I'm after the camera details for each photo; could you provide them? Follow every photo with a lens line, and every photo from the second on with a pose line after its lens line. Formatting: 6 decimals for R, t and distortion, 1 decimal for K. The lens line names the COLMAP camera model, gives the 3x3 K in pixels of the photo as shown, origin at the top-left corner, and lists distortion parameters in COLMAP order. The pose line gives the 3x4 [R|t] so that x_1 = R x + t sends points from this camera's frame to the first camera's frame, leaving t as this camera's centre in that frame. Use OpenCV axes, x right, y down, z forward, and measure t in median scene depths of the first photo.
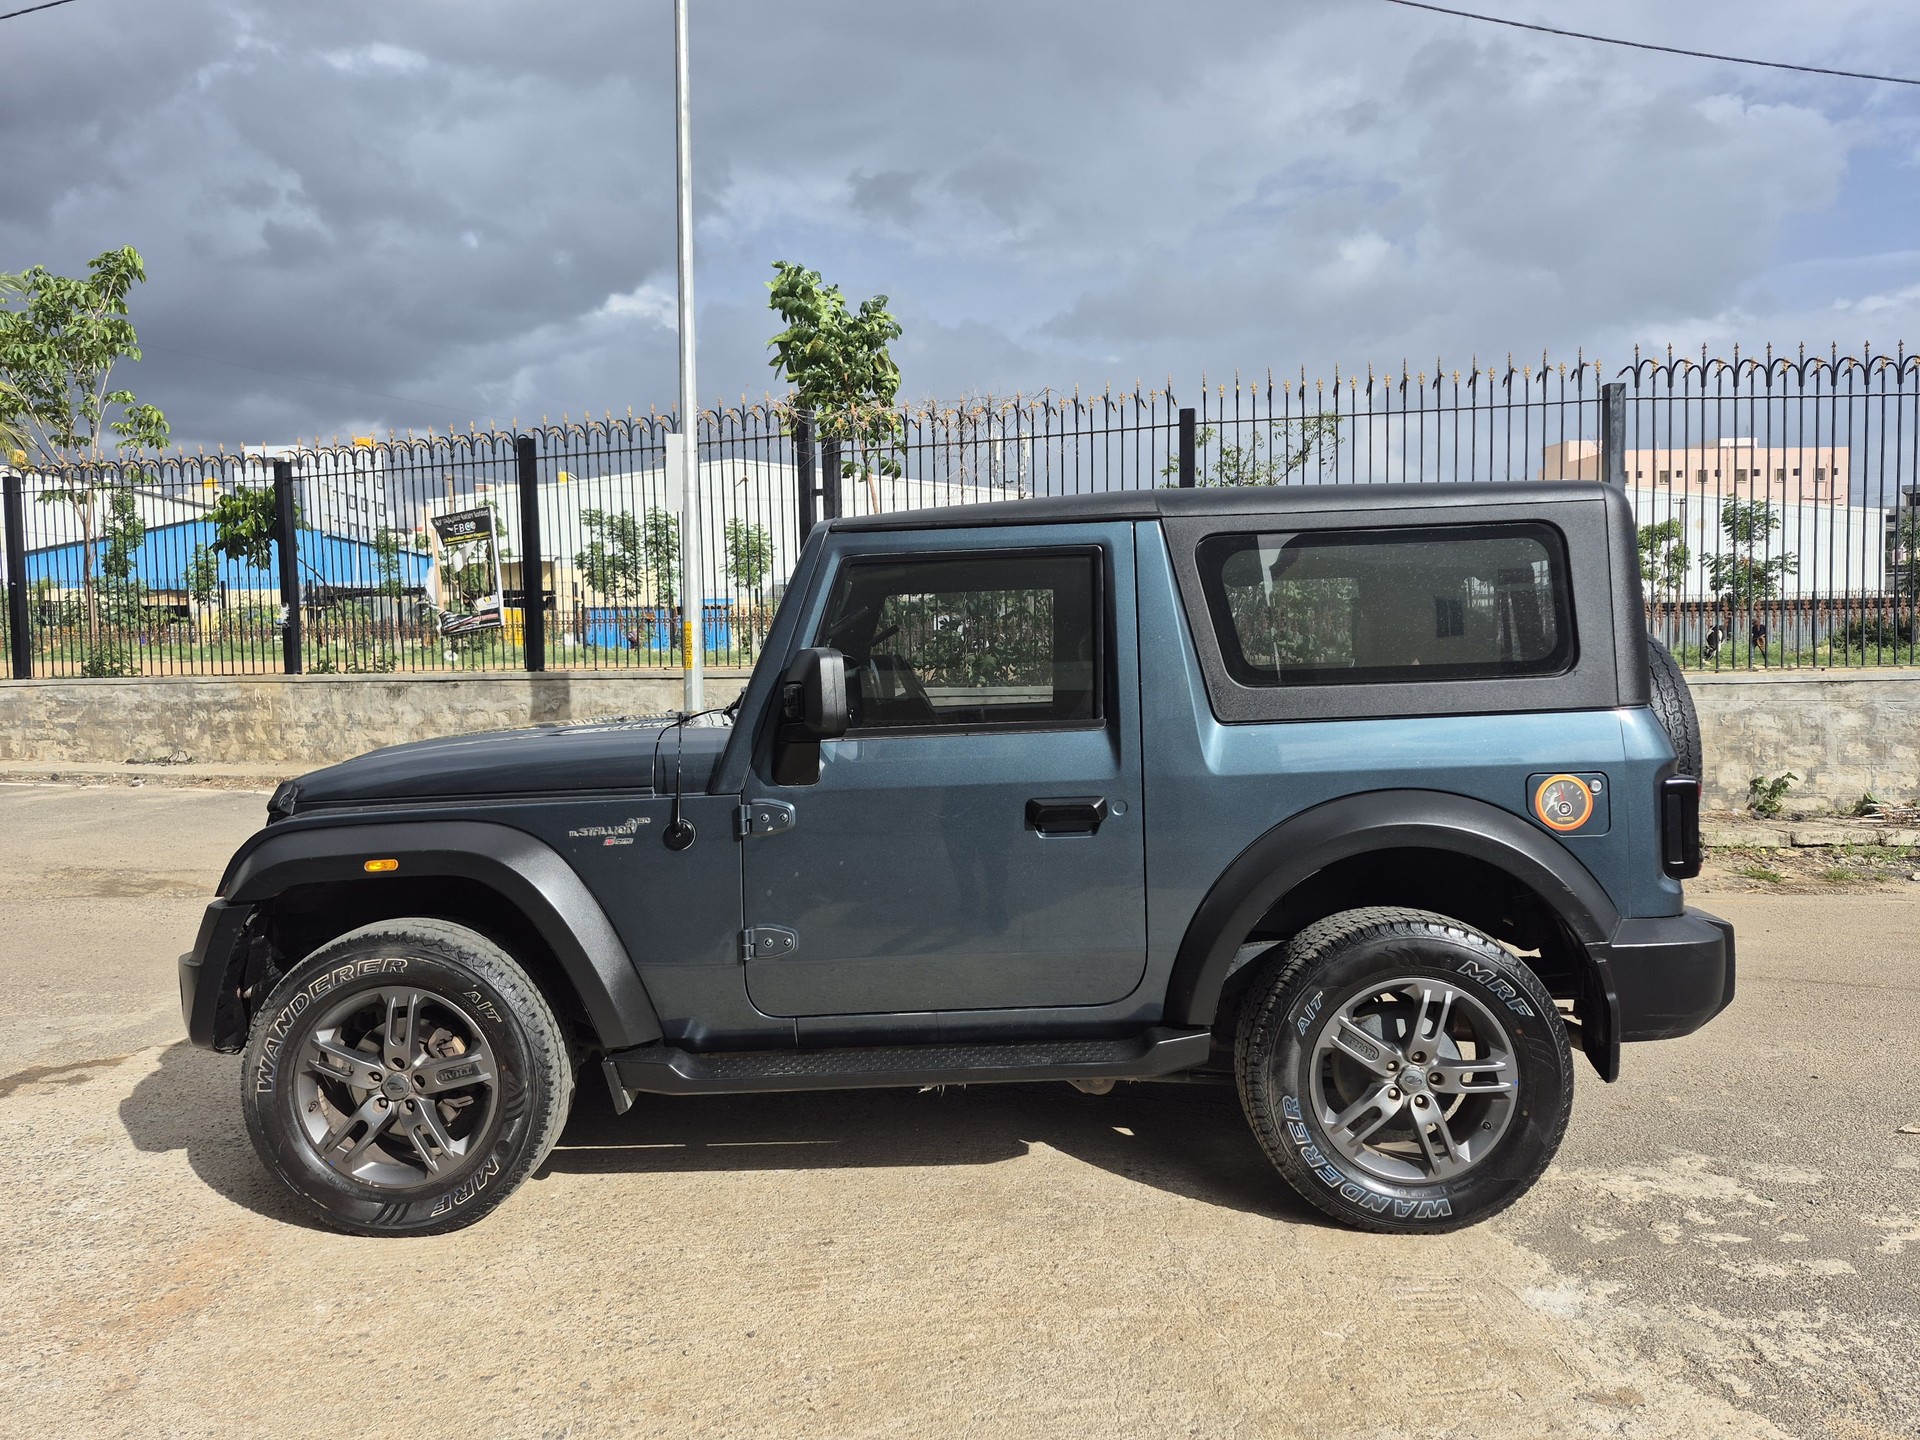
lens RADIAL K [[1364.9, 0, 929.6], [0, 1364.9, 708.4], [0, 0, 1]] dist [0.040150, -0.036955]
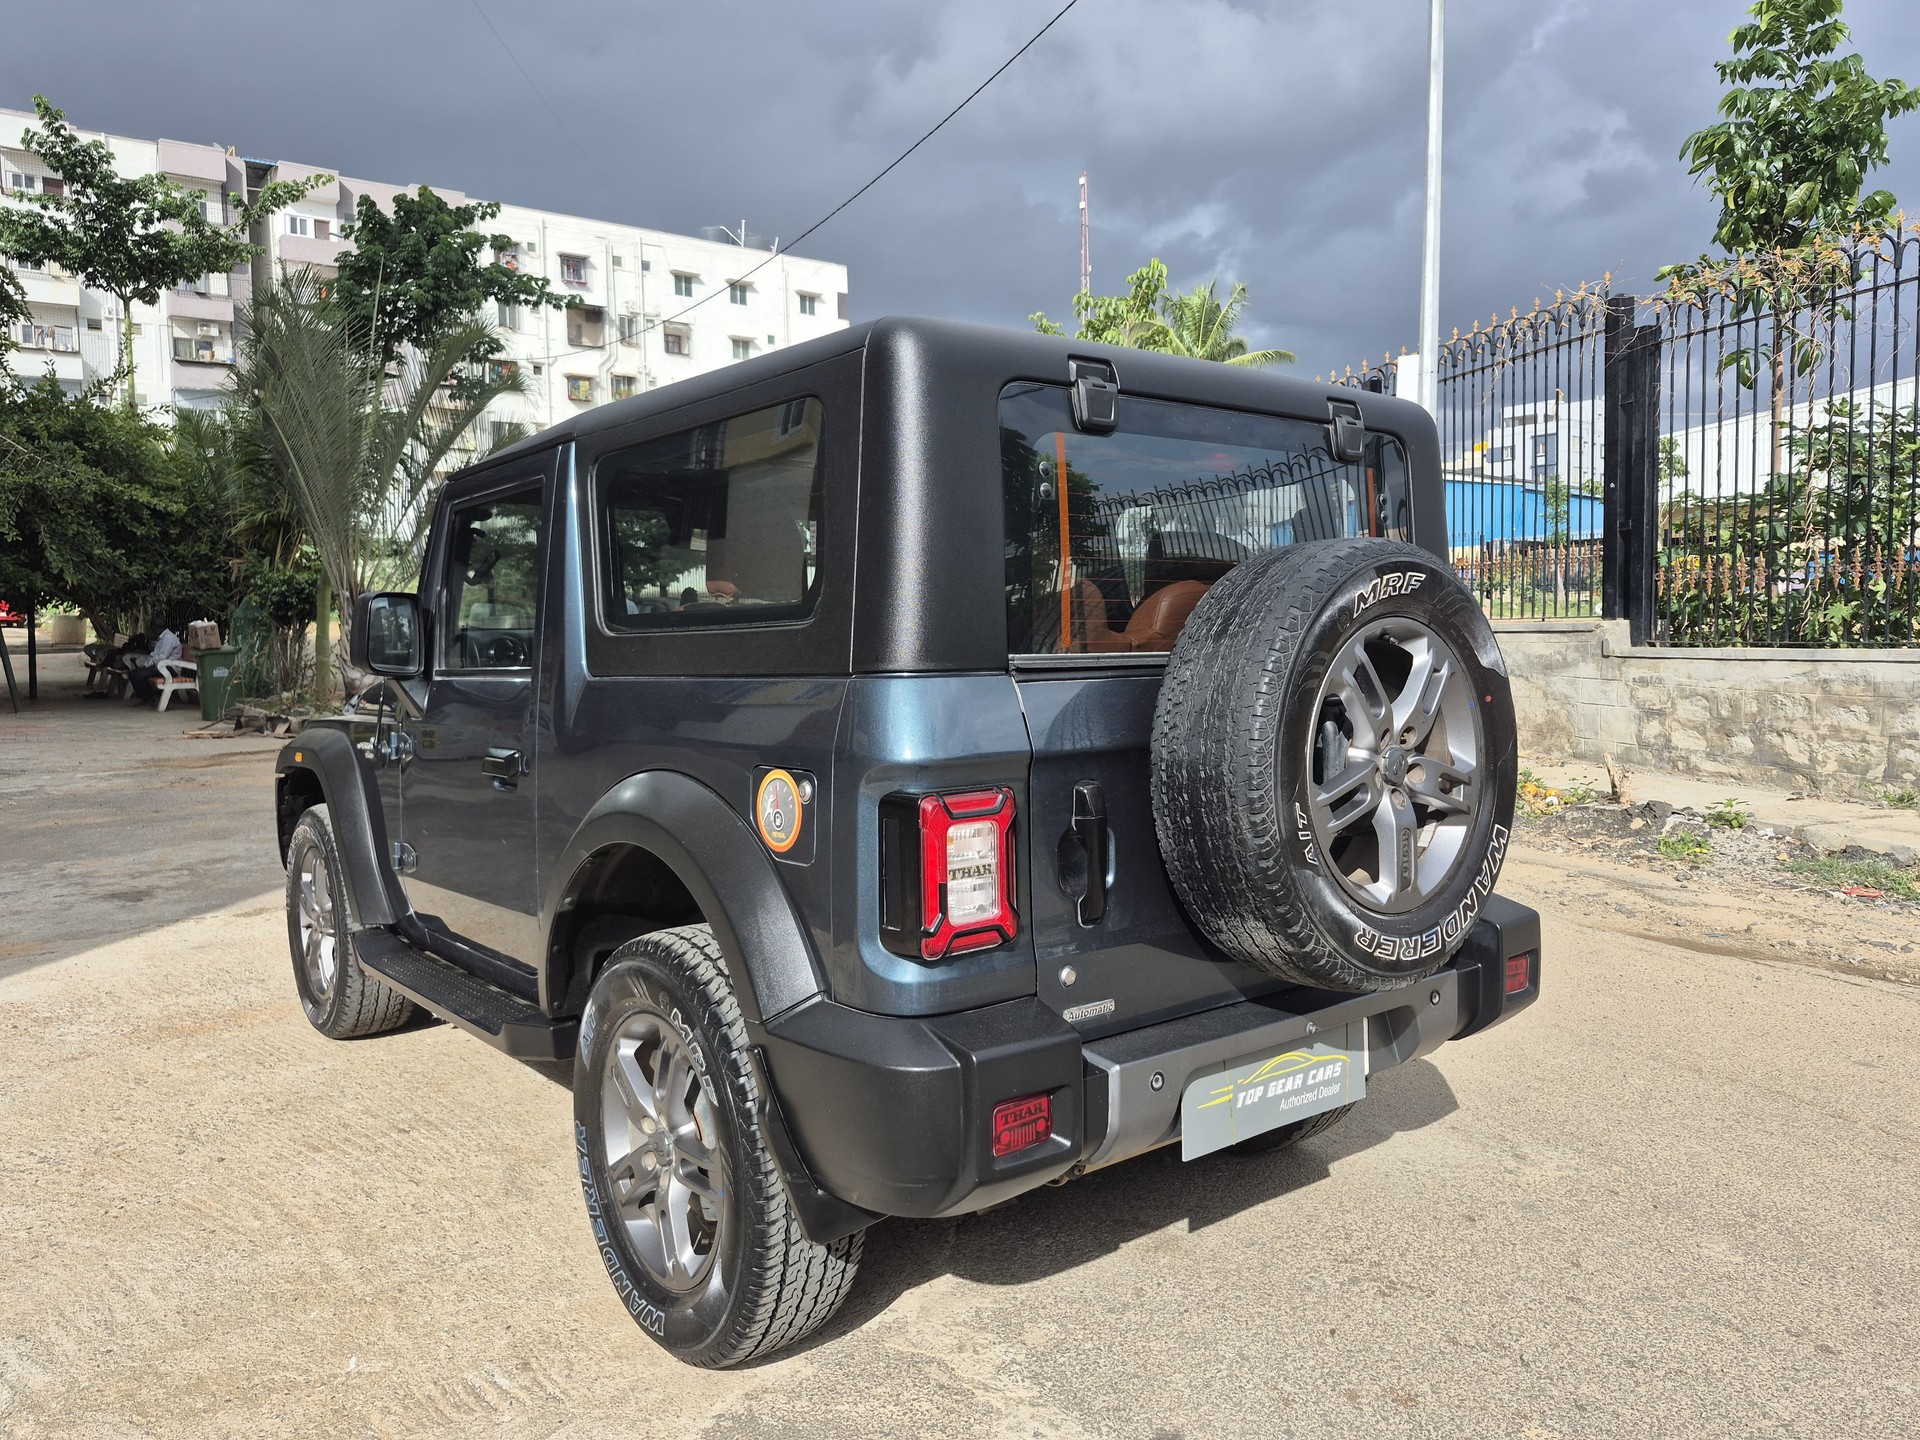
lens RADIAL K [[1364.9, 0, 948.8], [0, 1364.9, 740.9], [0, 0, 1]] dist [0.040150, -0.036955]
pose [[0.621151, 0.073590, -0.780228, 1.069362], [-0.030734, 0.997103, 0.069578, -0.012379], [0.783088, -0.019238, 0.621613, 0.685823]]
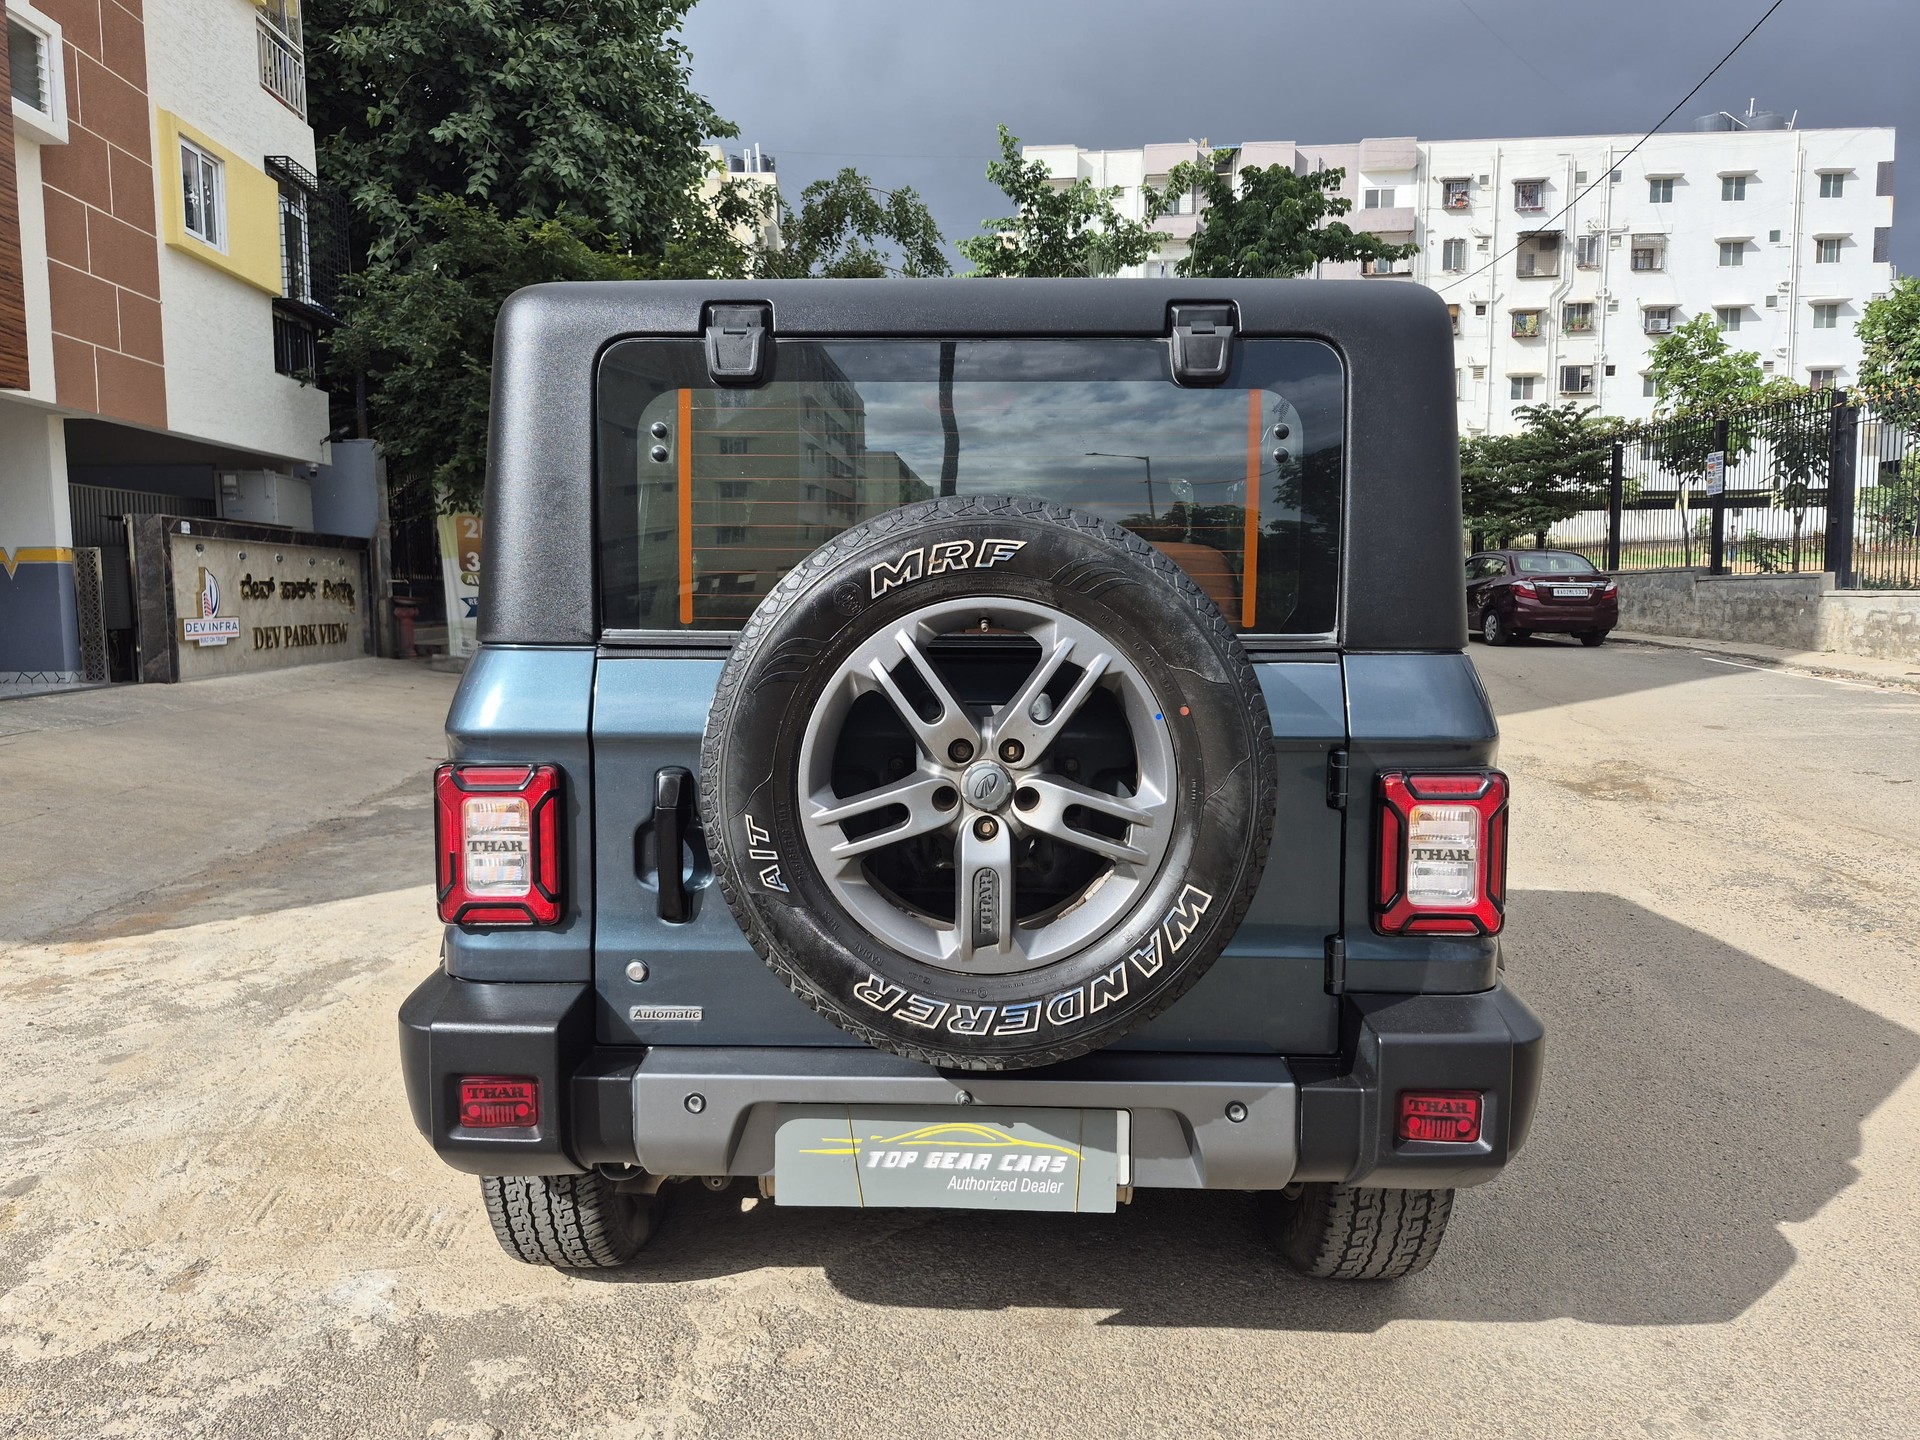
lens RADIAL K [[1364.9, 0, 934.6], [0, 1364.9, 738.8], [0, 0, 1]] dist [0.040150, -0.036955]
pose [[-0.039073, 0.126157, -0.991240, 1.206606], [-0.036948, 0.991137, 0.127600, -0.046681], [0.998553, 0.041610, -0.034066, 1.310972]]
